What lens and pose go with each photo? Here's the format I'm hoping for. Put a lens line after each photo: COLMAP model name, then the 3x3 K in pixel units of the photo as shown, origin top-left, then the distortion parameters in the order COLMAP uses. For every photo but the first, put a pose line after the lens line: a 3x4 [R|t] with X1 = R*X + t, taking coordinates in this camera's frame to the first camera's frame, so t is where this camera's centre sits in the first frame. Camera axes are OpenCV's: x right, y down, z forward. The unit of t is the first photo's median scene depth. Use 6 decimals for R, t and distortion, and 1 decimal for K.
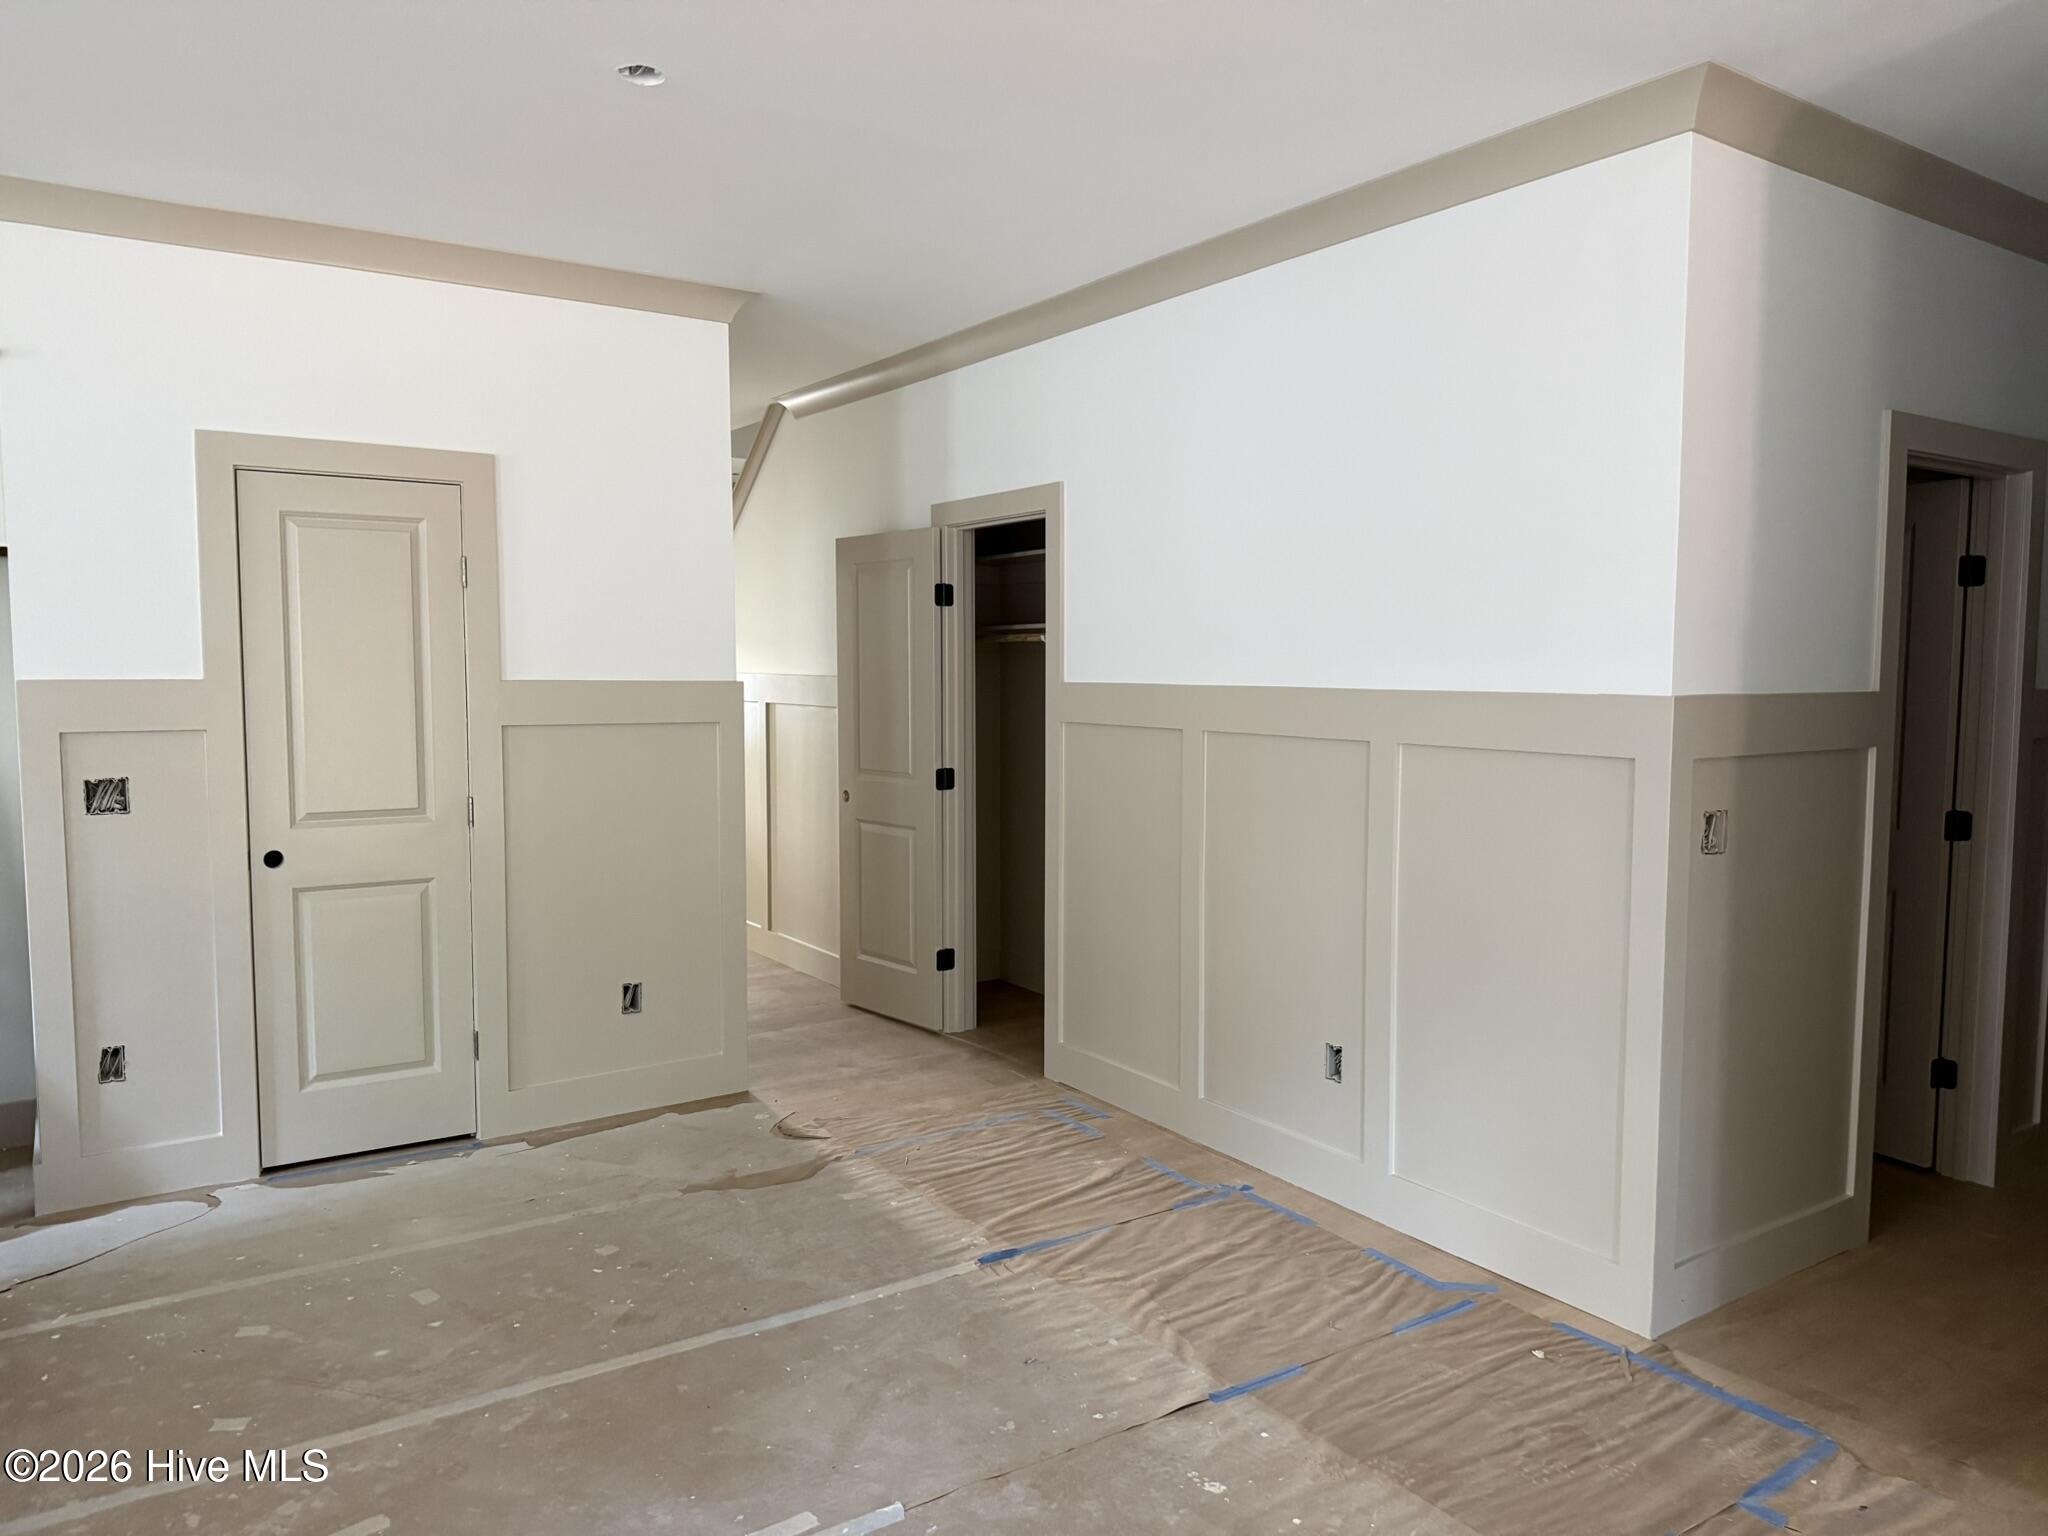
lens RADIAL K [[1417.5, 0, 1022.6], [0, 1417.5, 775.0], [0, 0, 1]] dist [0.020910, -0.005640]
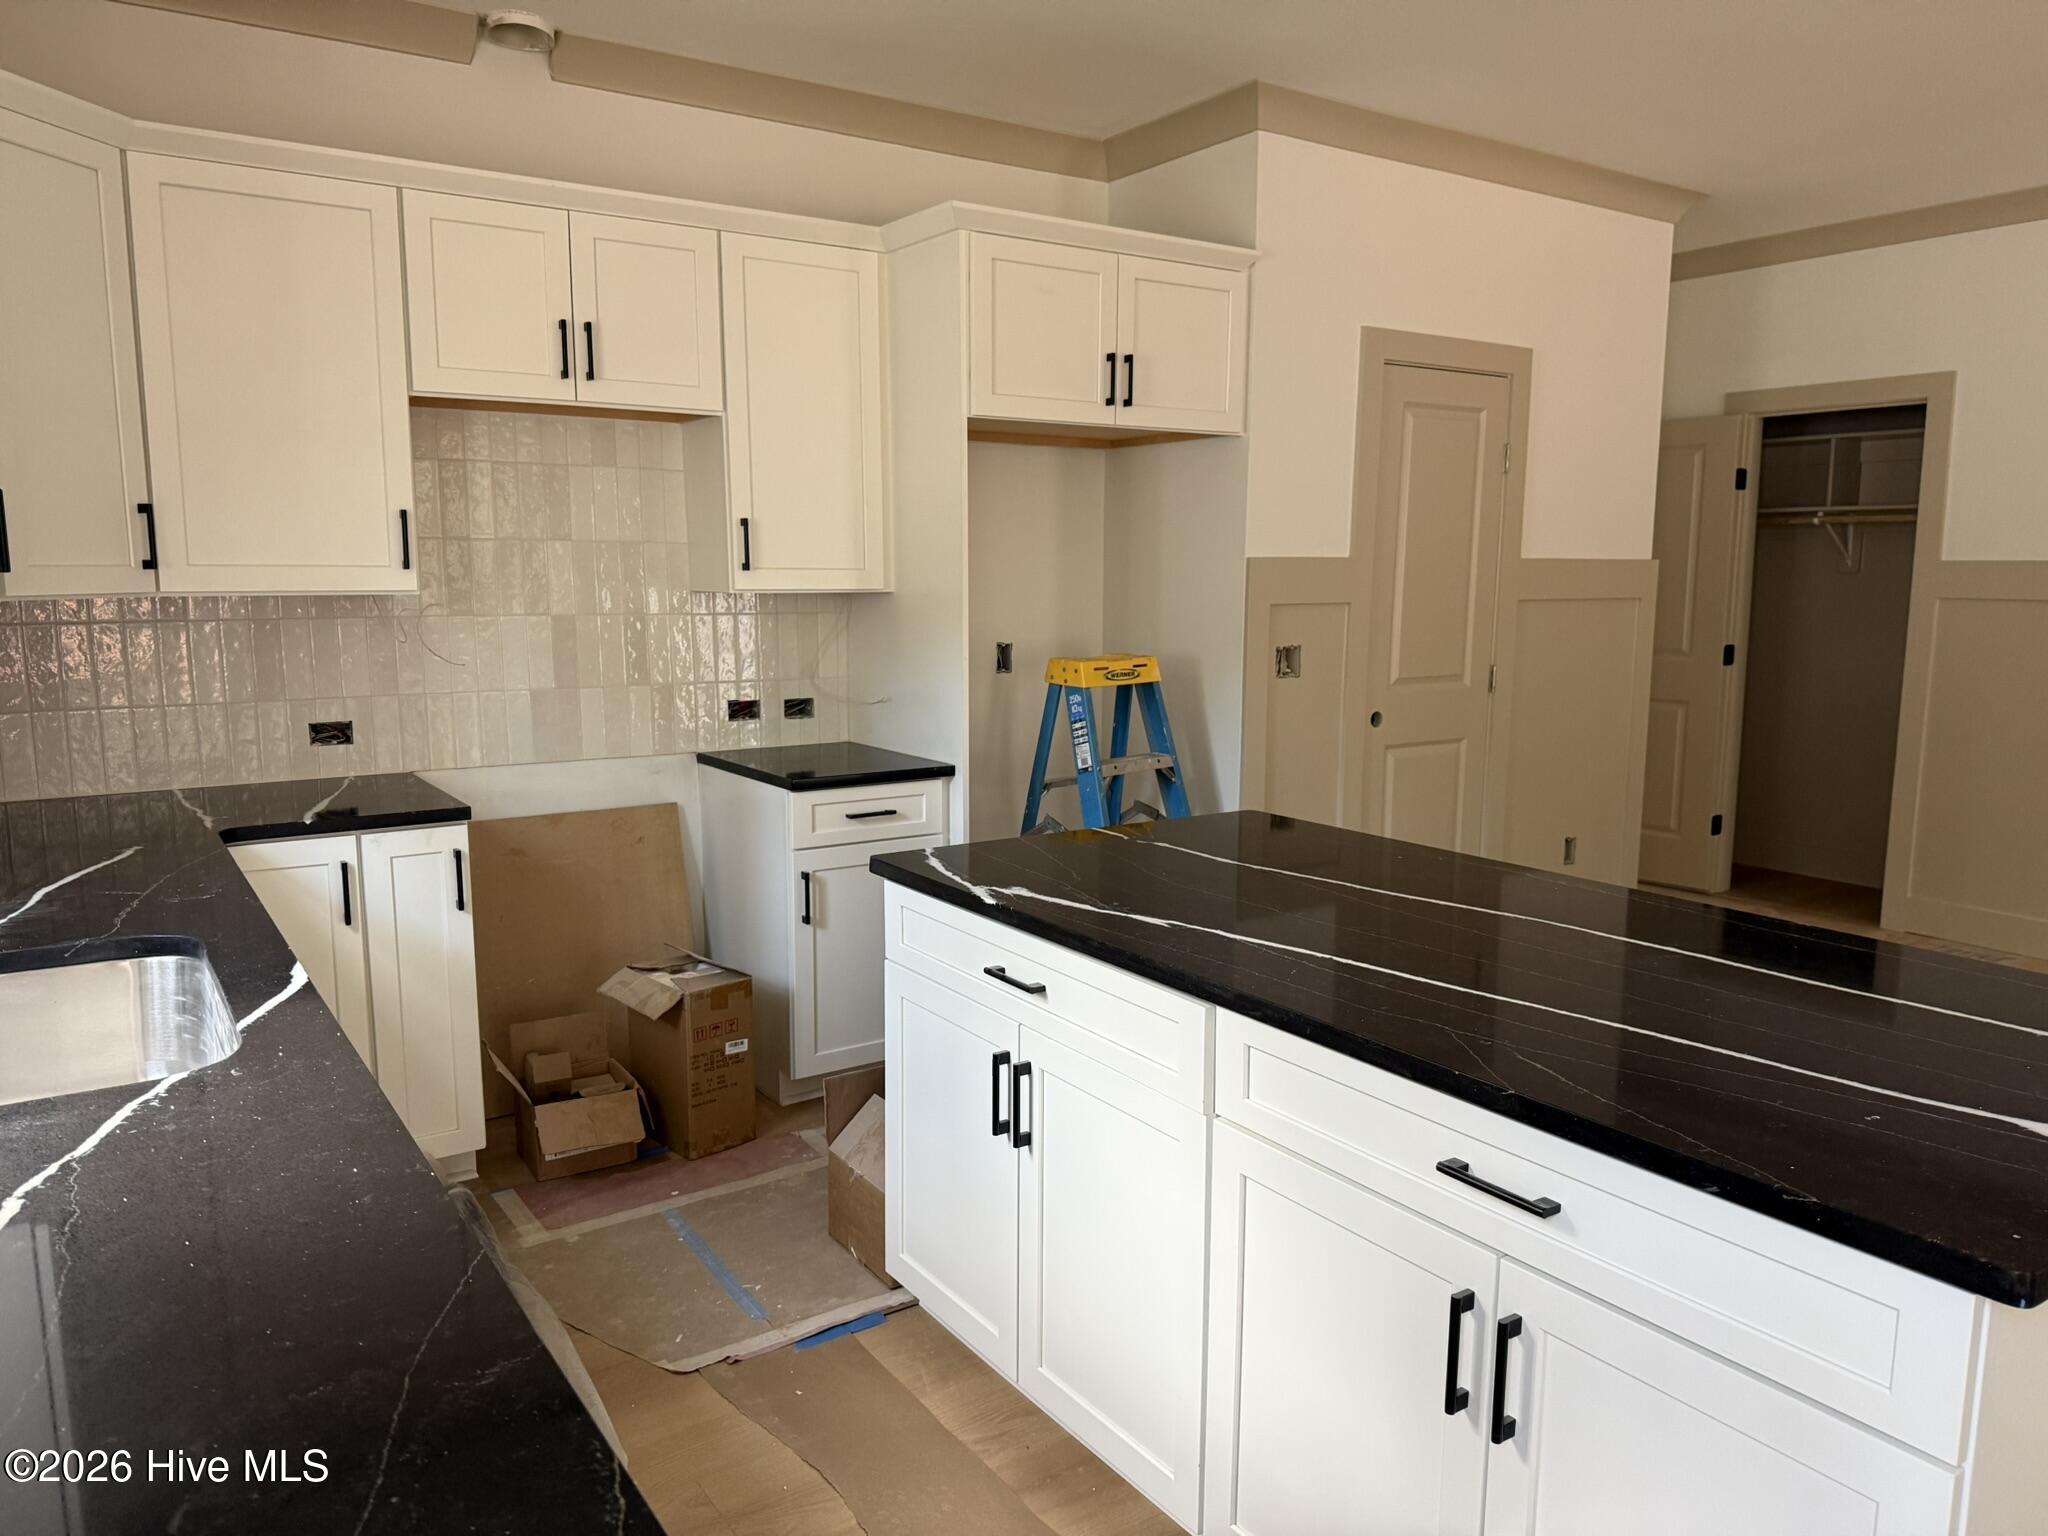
lens RADIAL K [[1417.5, 0, 1041.7], [0, 1417.5, 767.7], [0, 0, 1]] dist [0.020910, -0.005640]
pose [[0.999710, -0.001177, -0.024072, -0.627898], [0.002667, 0.998073, 0.061985, 0.022514], [0.023953, -0.062031, 0.997787, -0.095659]]
